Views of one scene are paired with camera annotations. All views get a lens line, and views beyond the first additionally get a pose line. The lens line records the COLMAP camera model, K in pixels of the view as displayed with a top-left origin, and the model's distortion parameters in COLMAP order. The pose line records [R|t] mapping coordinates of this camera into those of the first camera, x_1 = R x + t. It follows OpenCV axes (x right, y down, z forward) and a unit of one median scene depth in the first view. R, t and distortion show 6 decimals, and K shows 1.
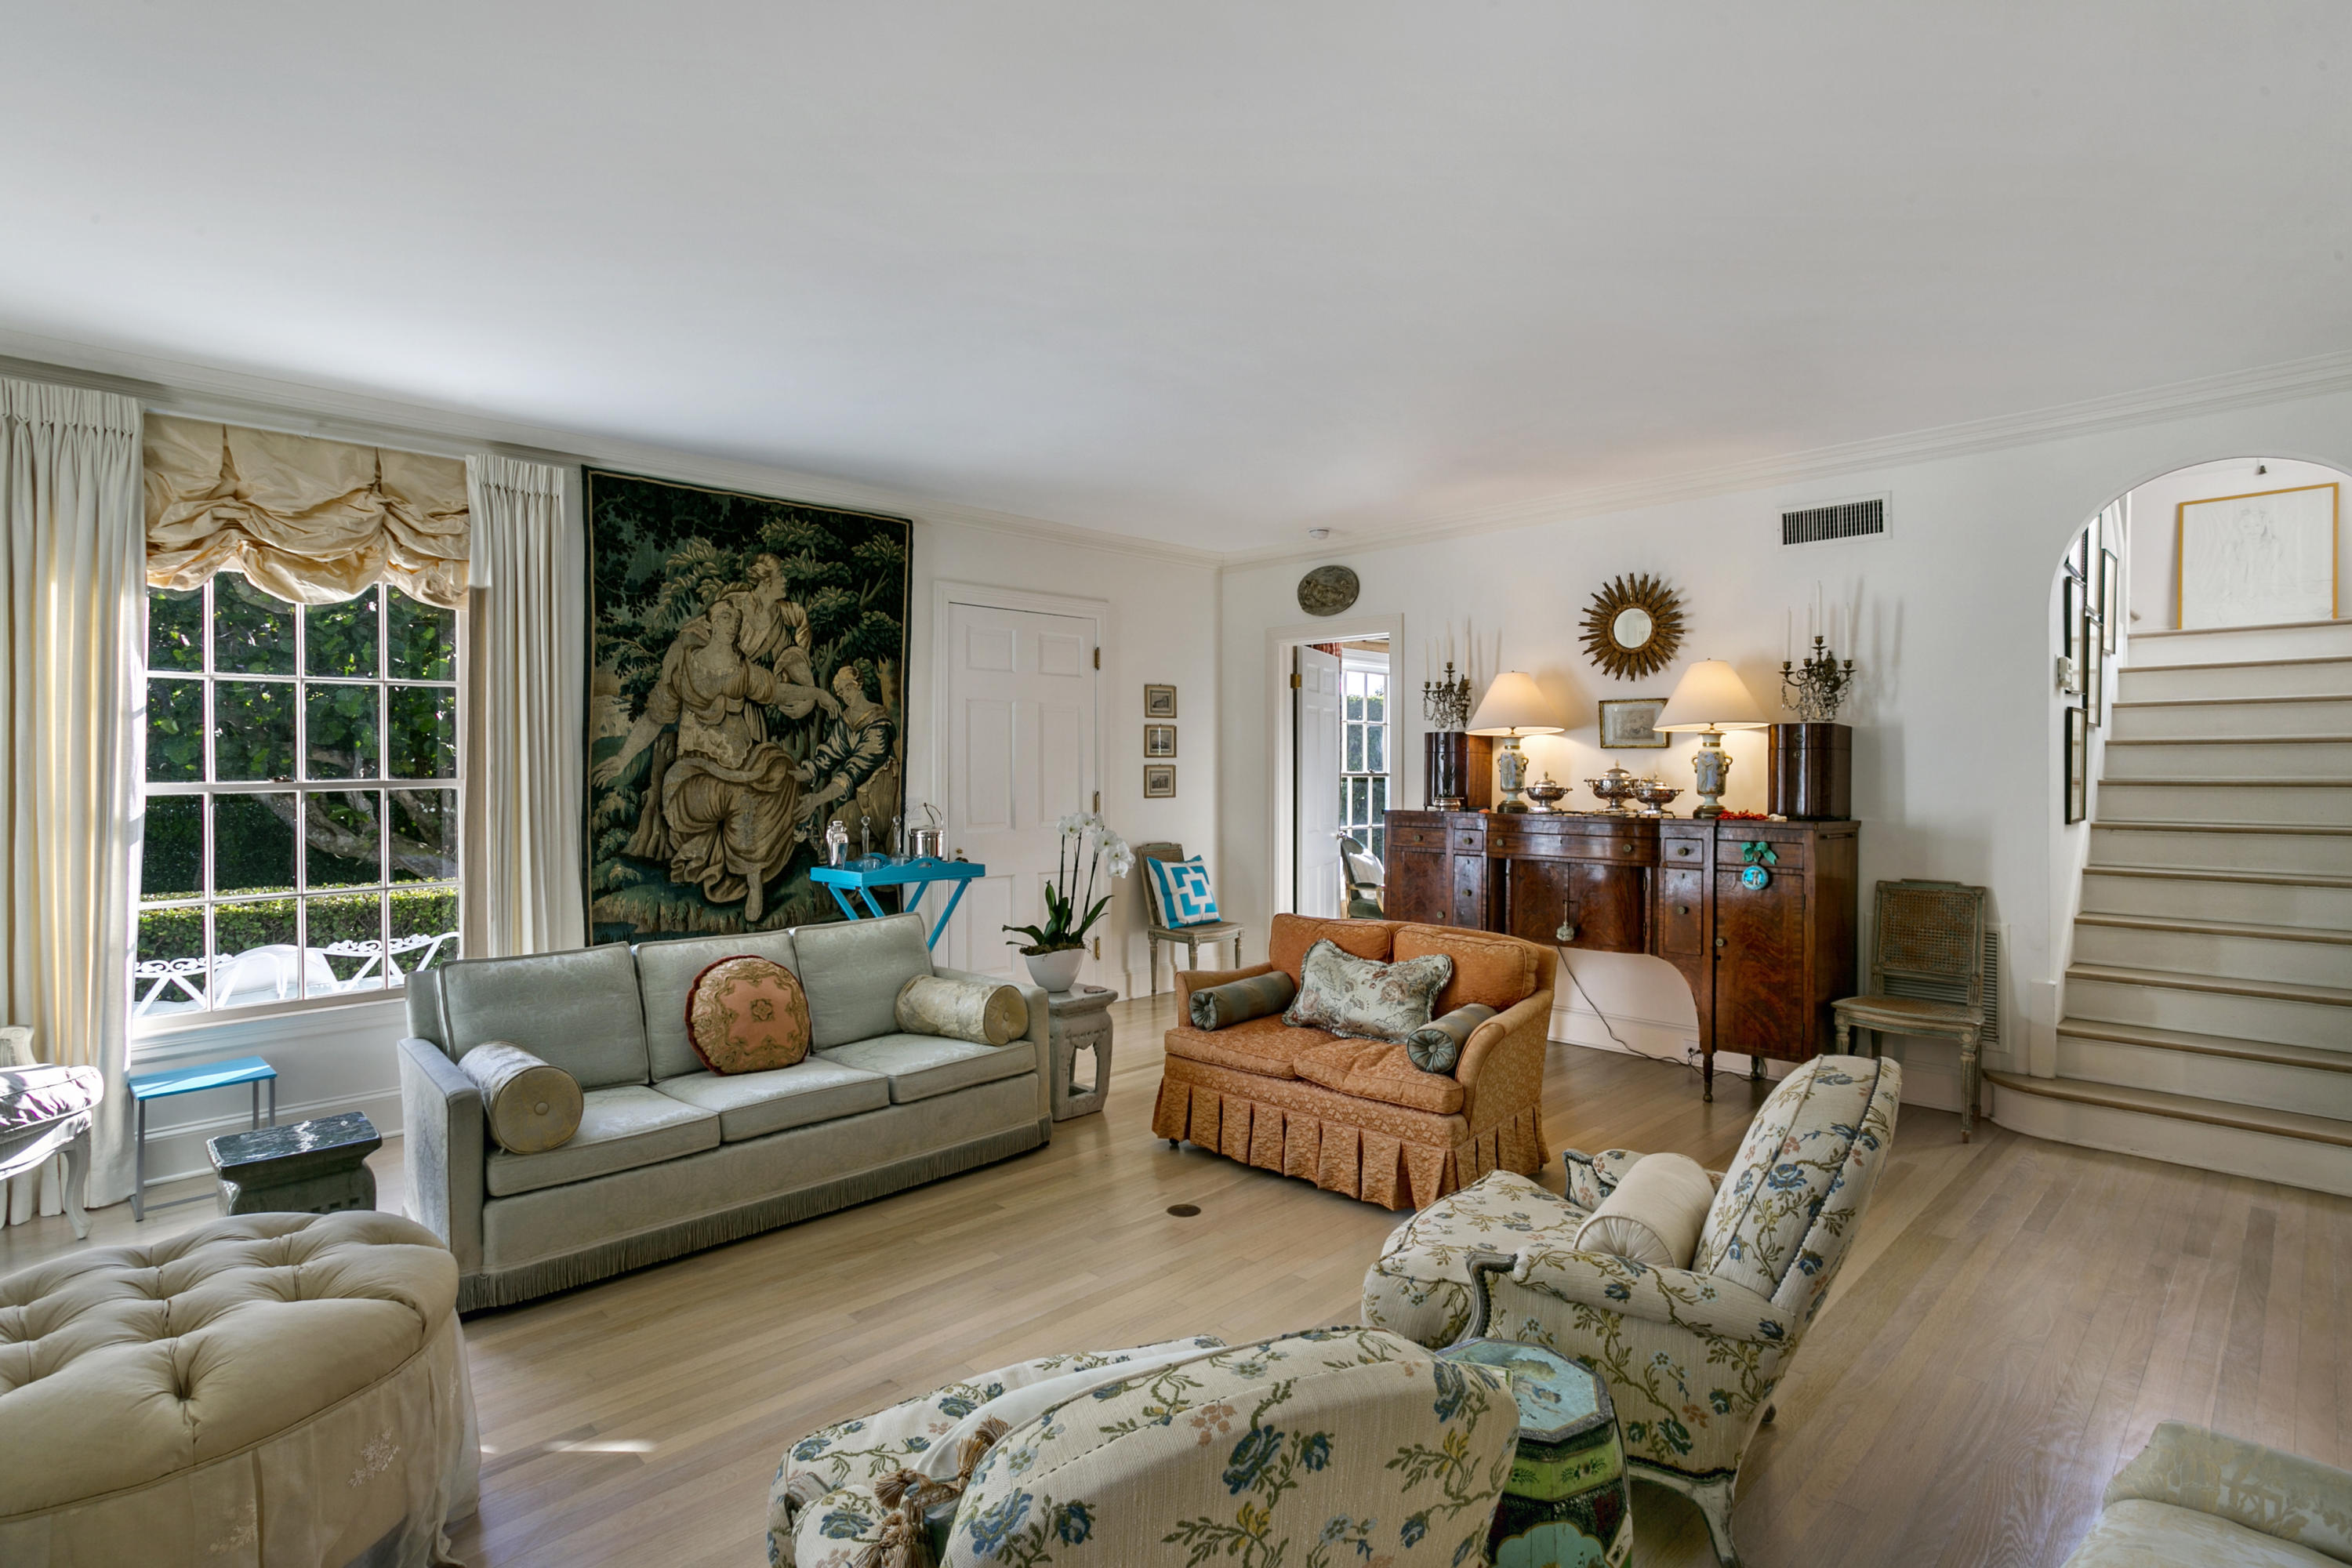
lens RADIAL K [[1136.6, 0, 1185.7], [0, 1136.6, 774.1], [0, 0, 1]] dist [-0.017426, 0.003800]
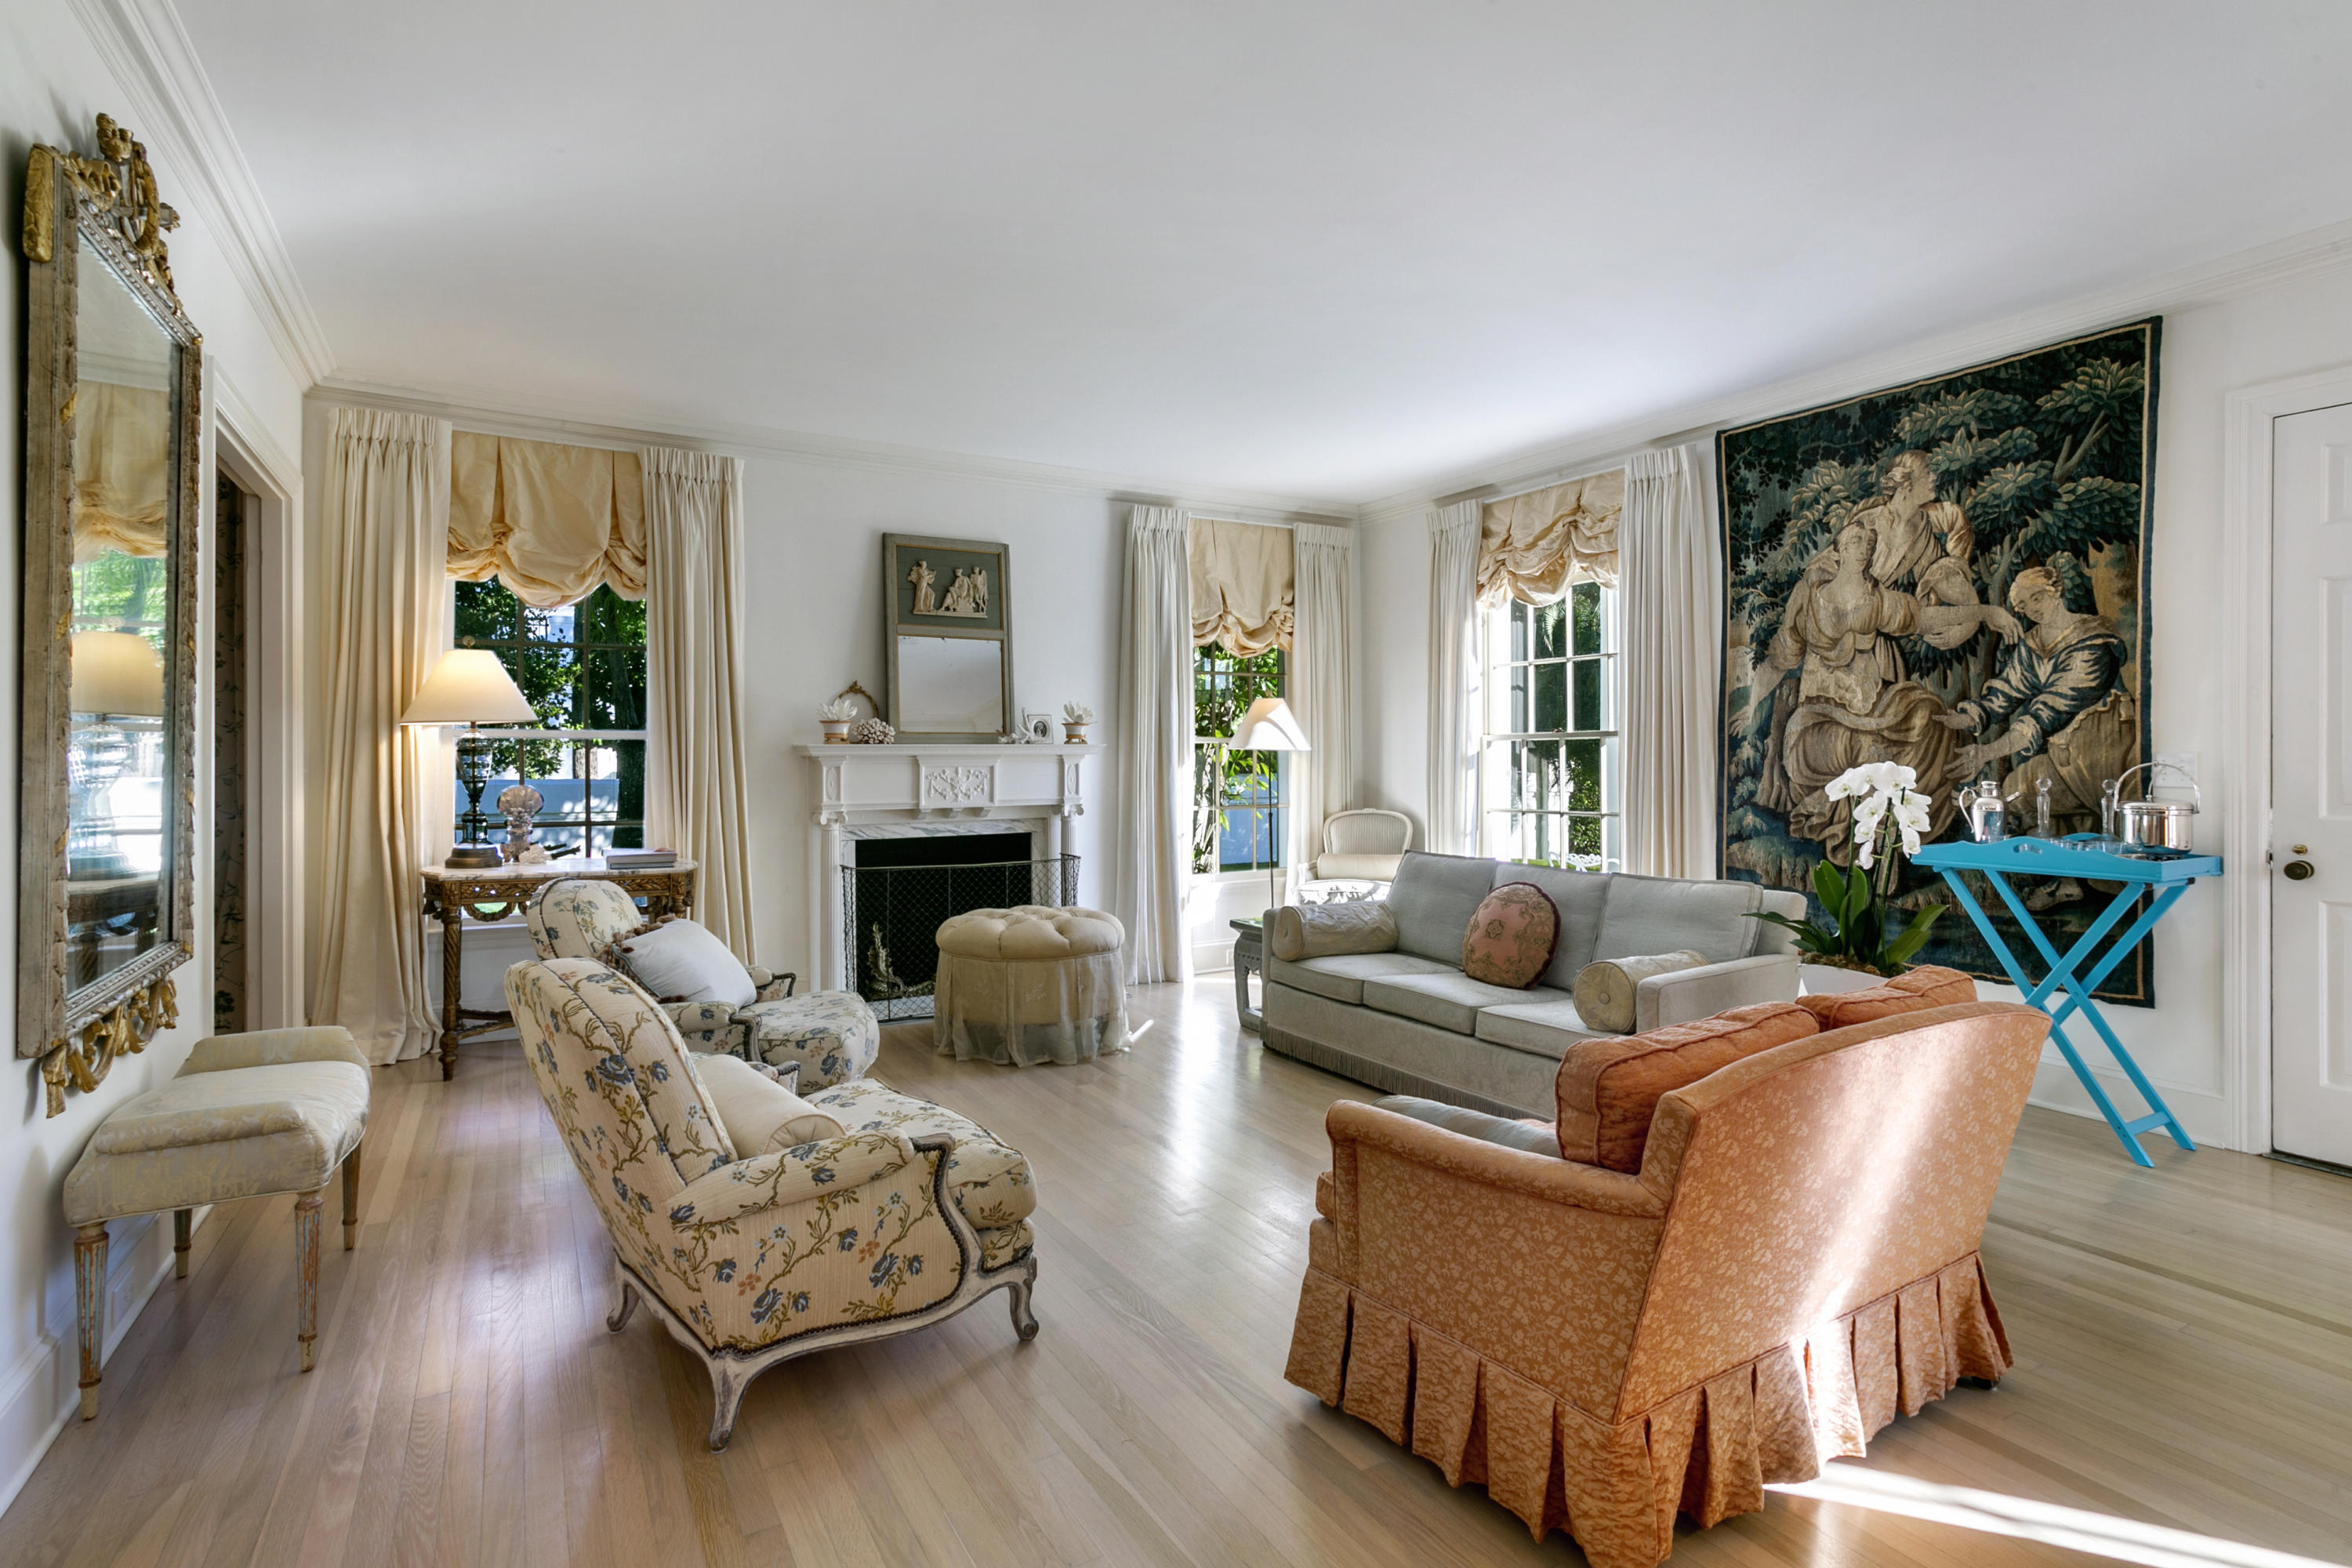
lens RADIAL K [[1136.6, 0, 1173.5], [0, 1136.6, 762.3], [0, 0, 1]] dist [-0.017426, 0.003800]
pose [[-0.229628, 0.010045, -0.973227, 0.569425], [-0.006132, 0.999912, 0.011767, 0.024784], [0.973259, 0.008670, -0.229547, 0.693452]]
